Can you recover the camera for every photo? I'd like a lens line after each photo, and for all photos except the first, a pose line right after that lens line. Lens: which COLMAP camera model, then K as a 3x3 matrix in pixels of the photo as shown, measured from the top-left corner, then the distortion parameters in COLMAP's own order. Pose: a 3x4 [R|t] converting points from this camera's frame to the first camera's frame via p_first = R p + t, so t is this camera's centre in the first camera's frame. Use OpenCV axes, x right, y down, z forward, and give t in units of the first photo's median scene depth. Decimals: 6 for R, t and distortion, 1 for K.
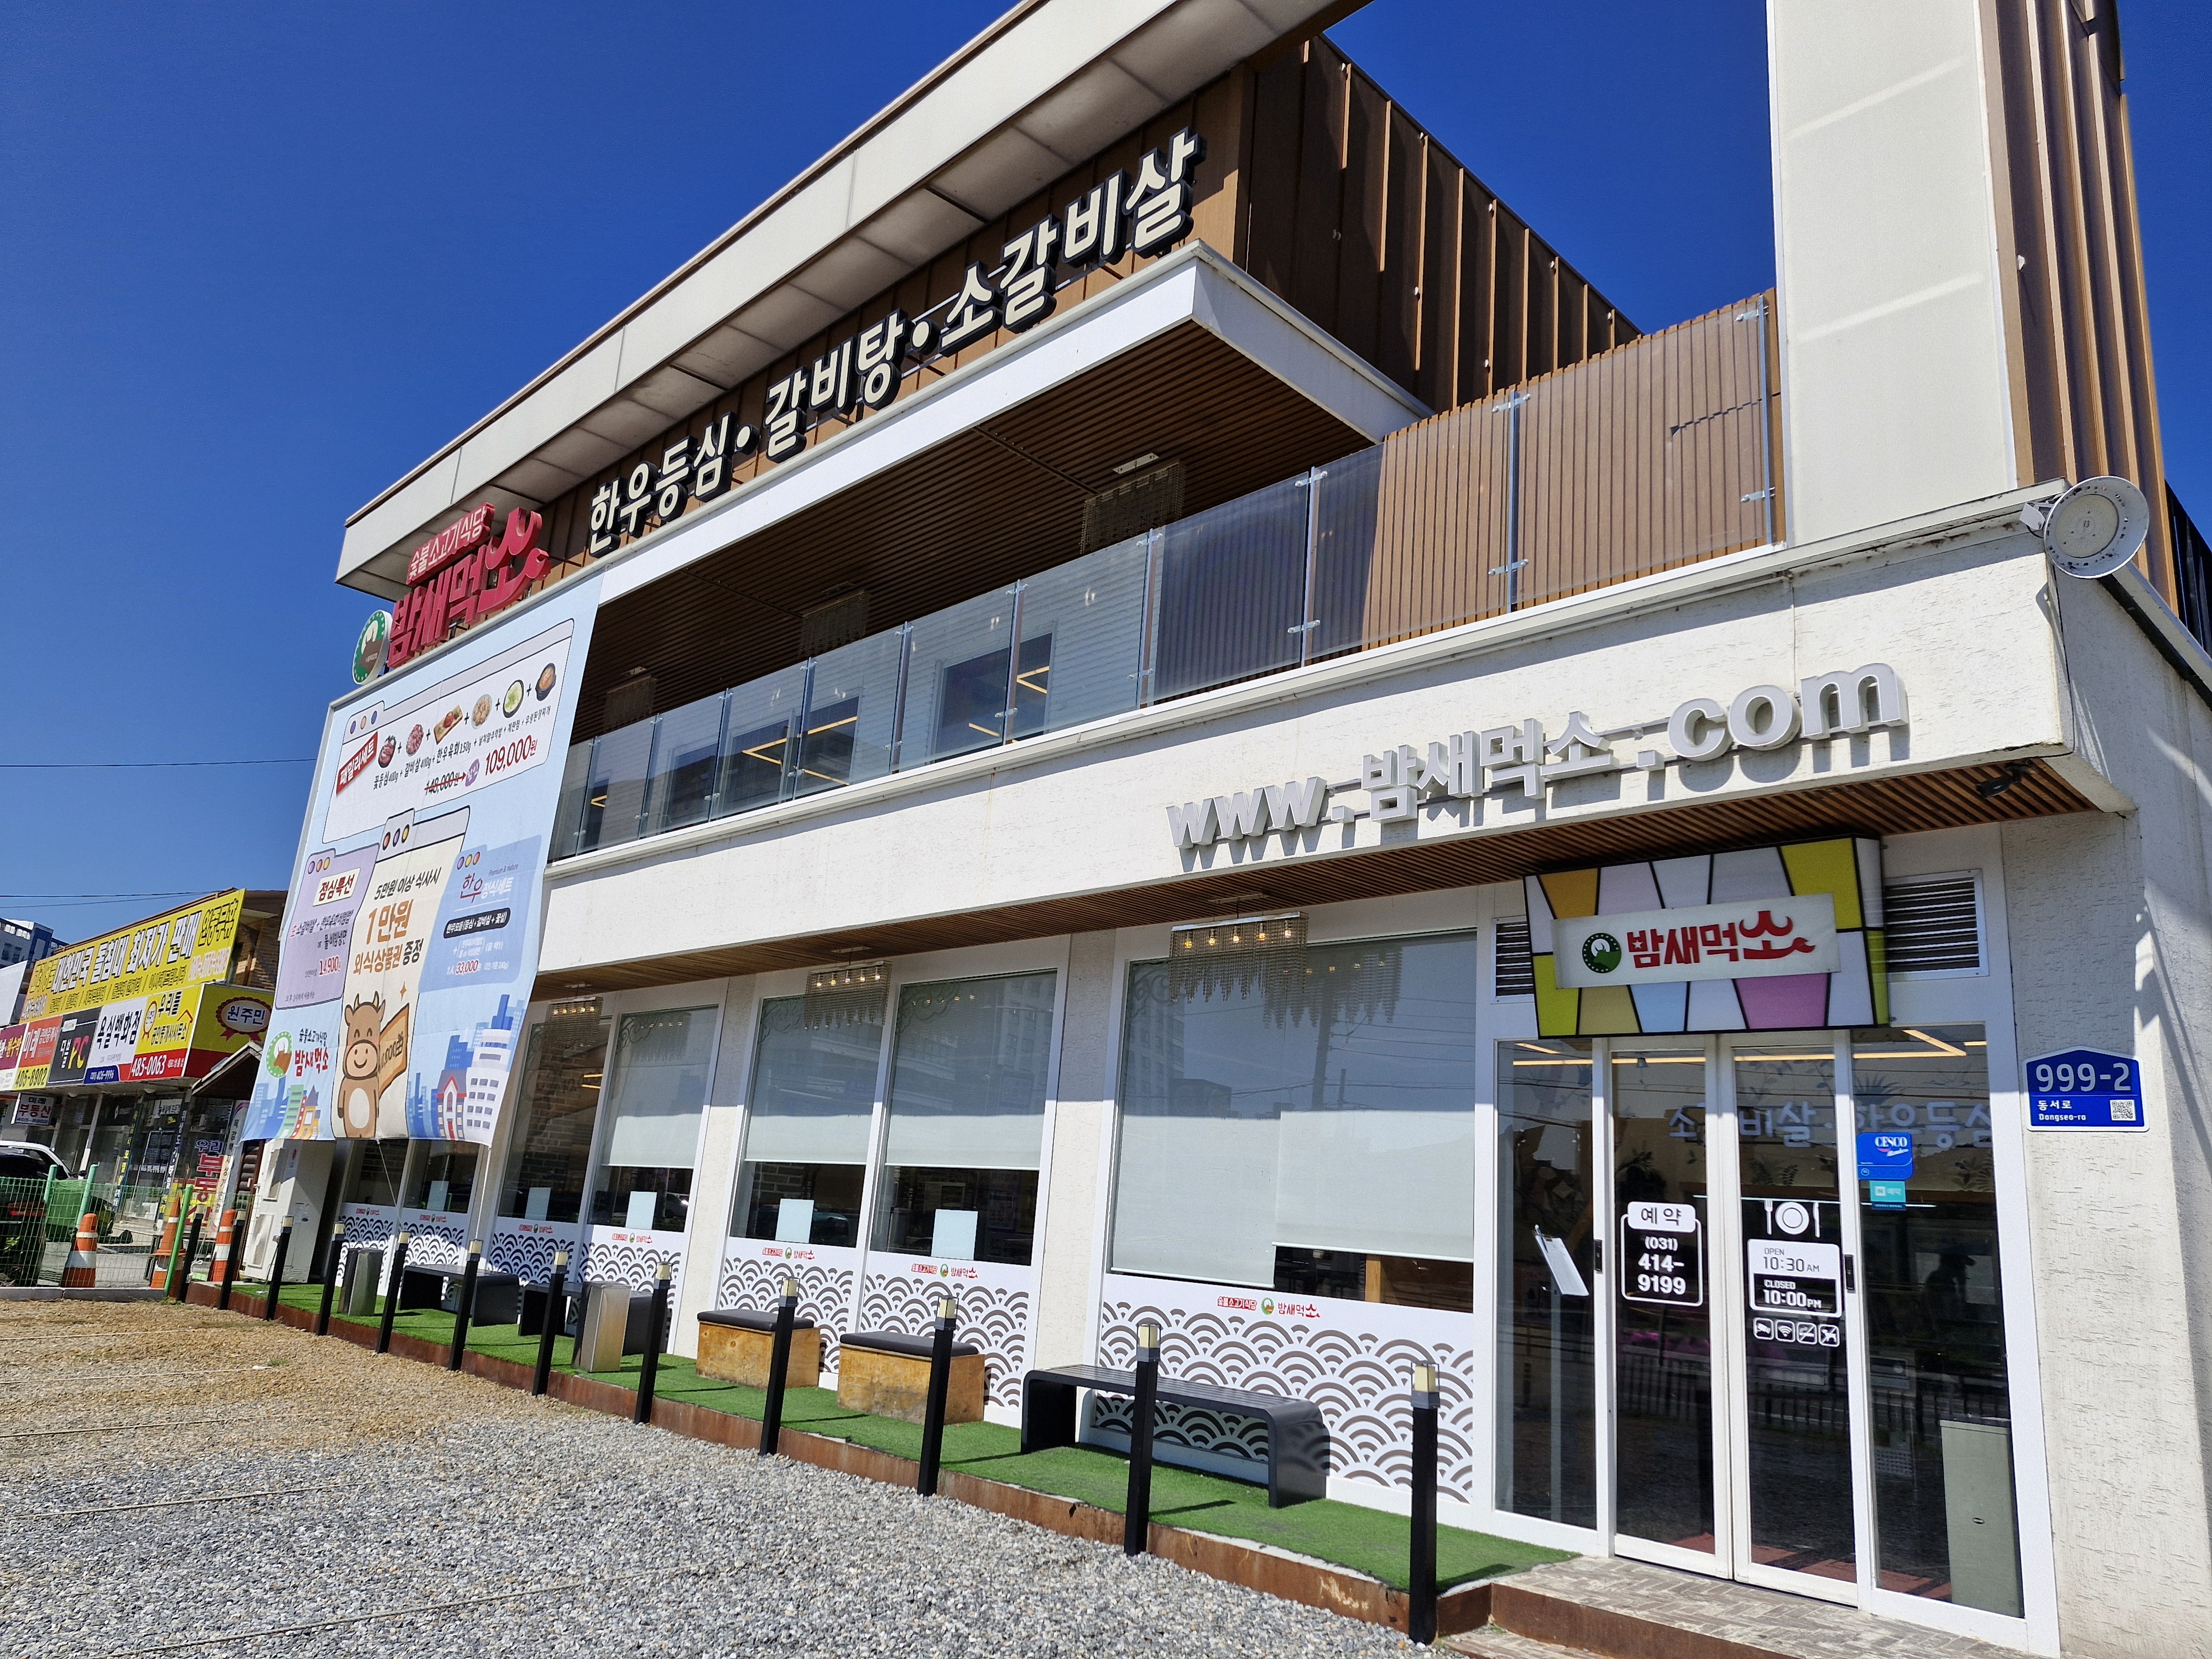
lens RADIAL K [[1518.7, 0, 1106.0], [0, 1518.7, 829.5], [0, 0, 1]] dist [0.010394, -0.014250]
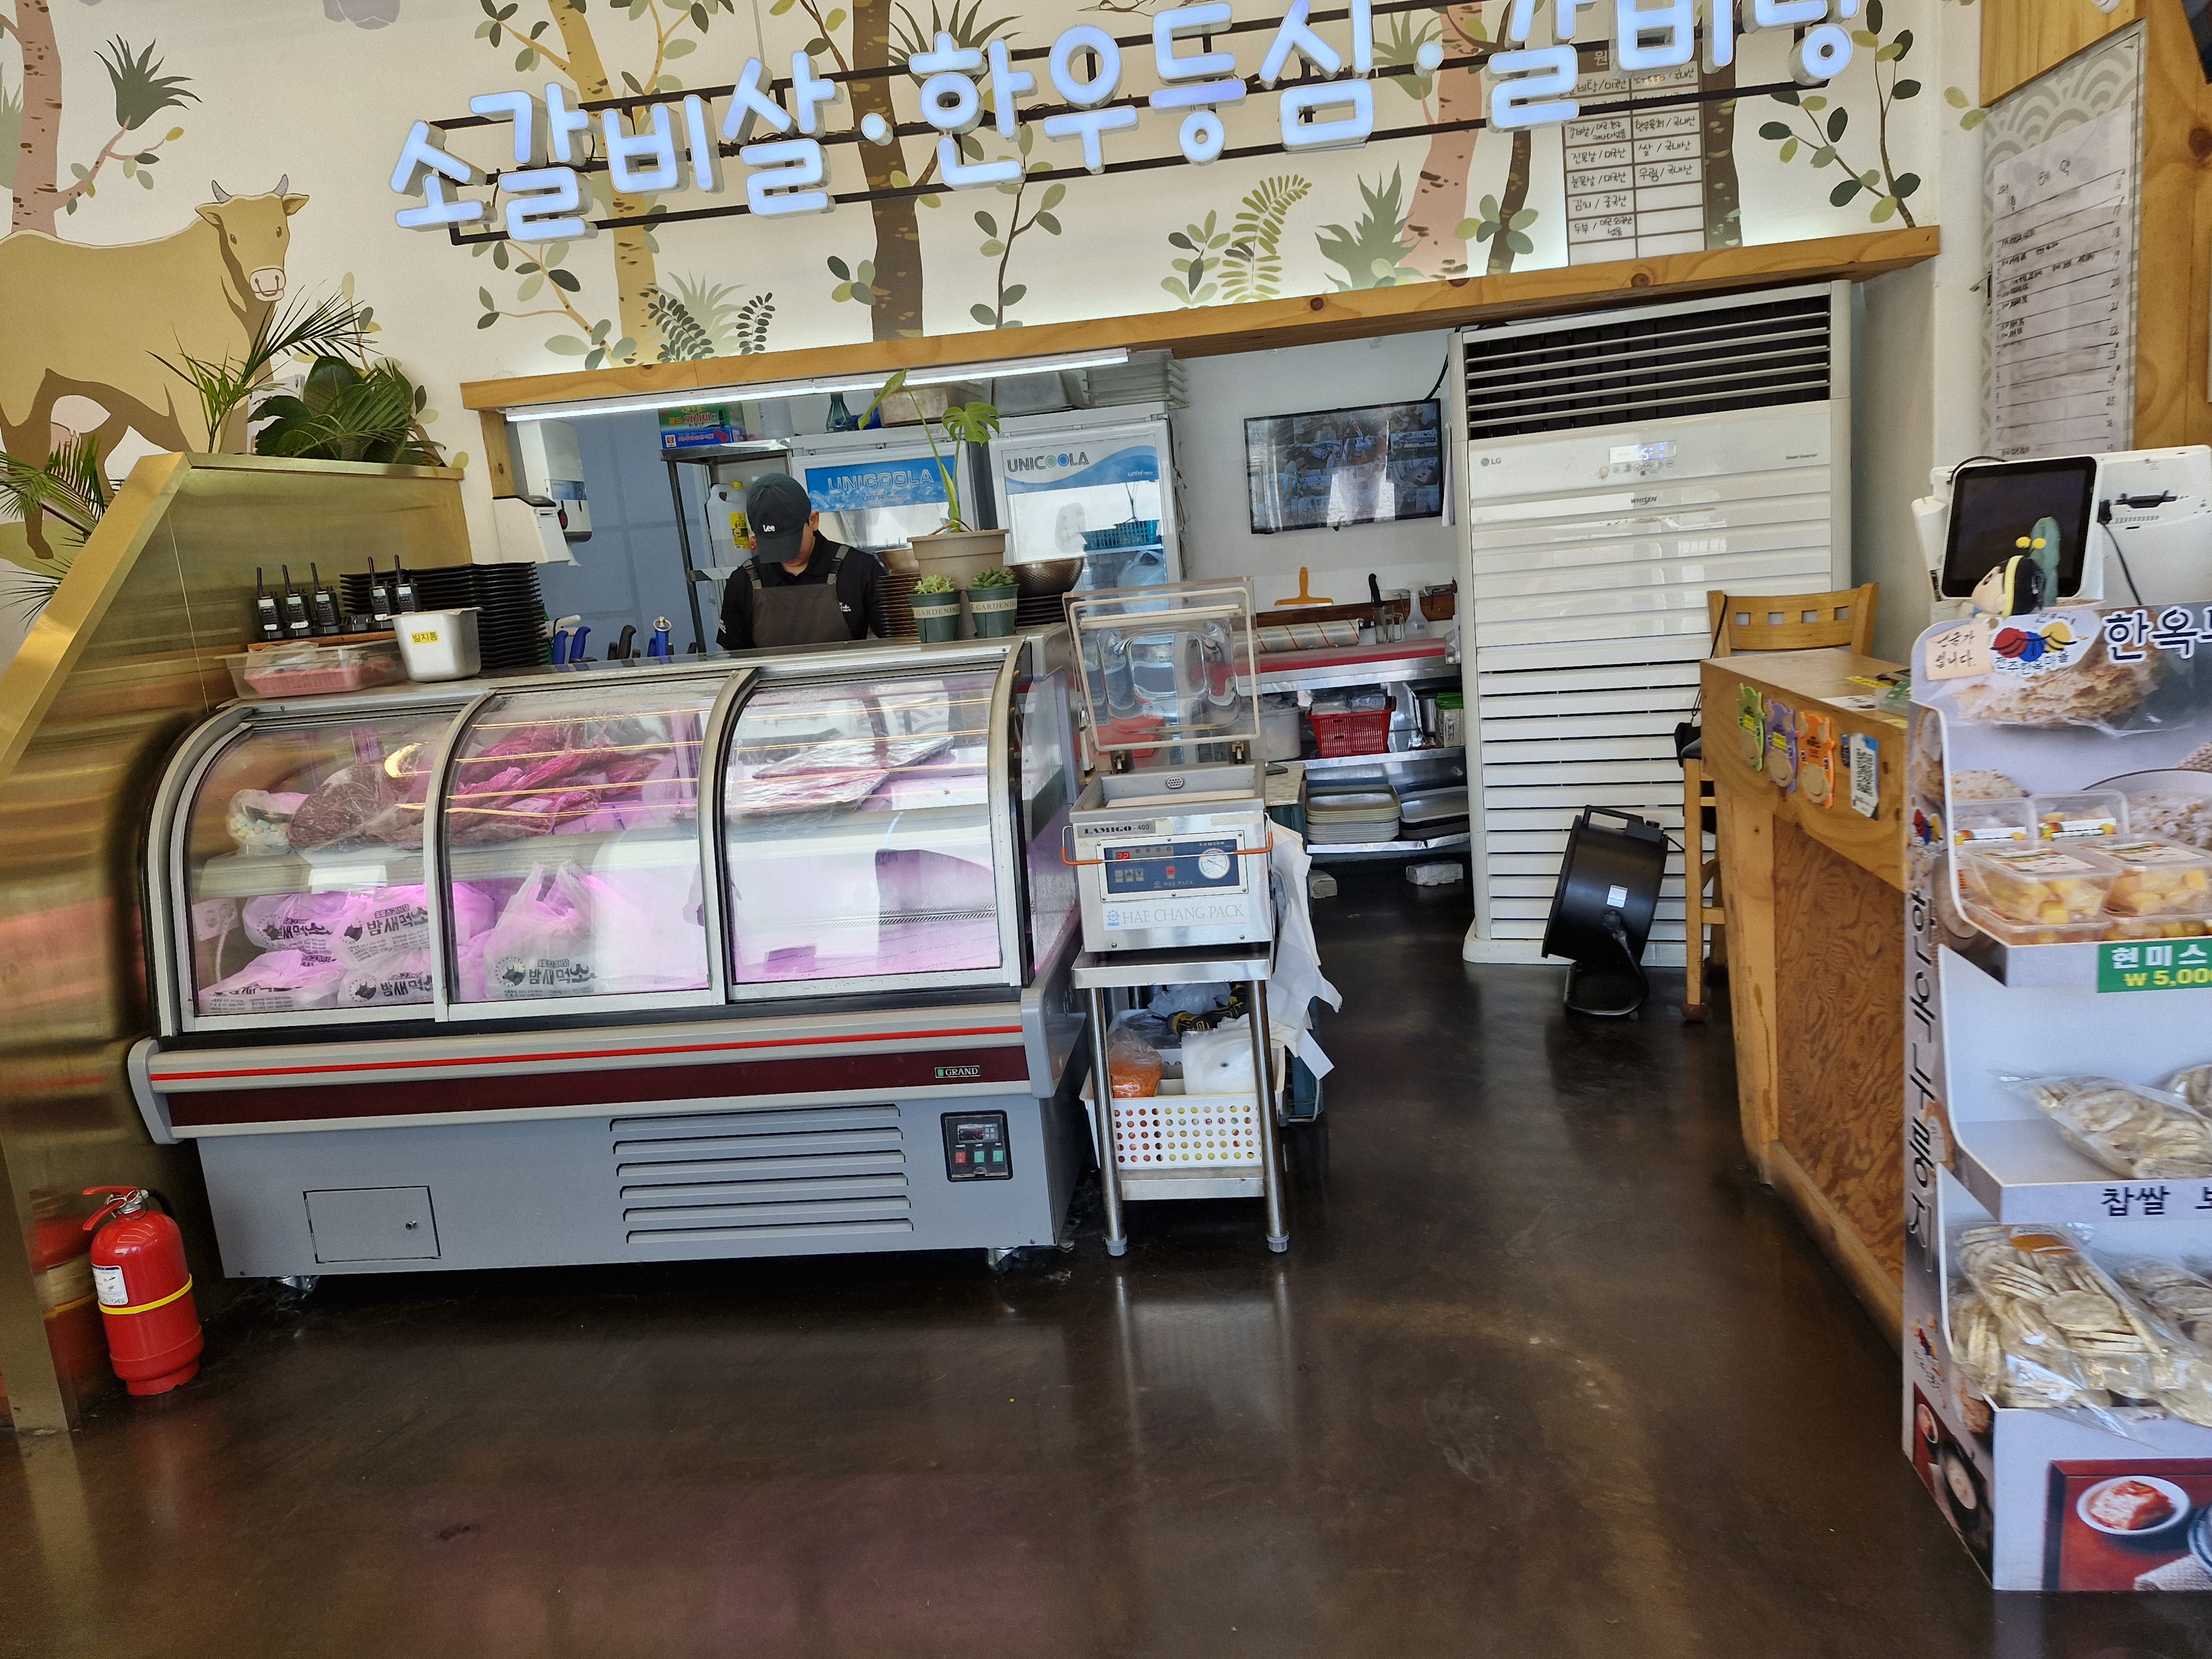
lens RADIAL K [[1518.7, 0, 1106.0], [0, 1518.7, 829.5], [0, 0, 1]] dist [0.010394, -0.014250]
pose [[0.750571, -0.262969, 0.606209, 0.269191], [-0.027130, 0.904365, 0.425897, 0.185537], [-0.660232, -0.336113, 0.671656, 0.682192]]
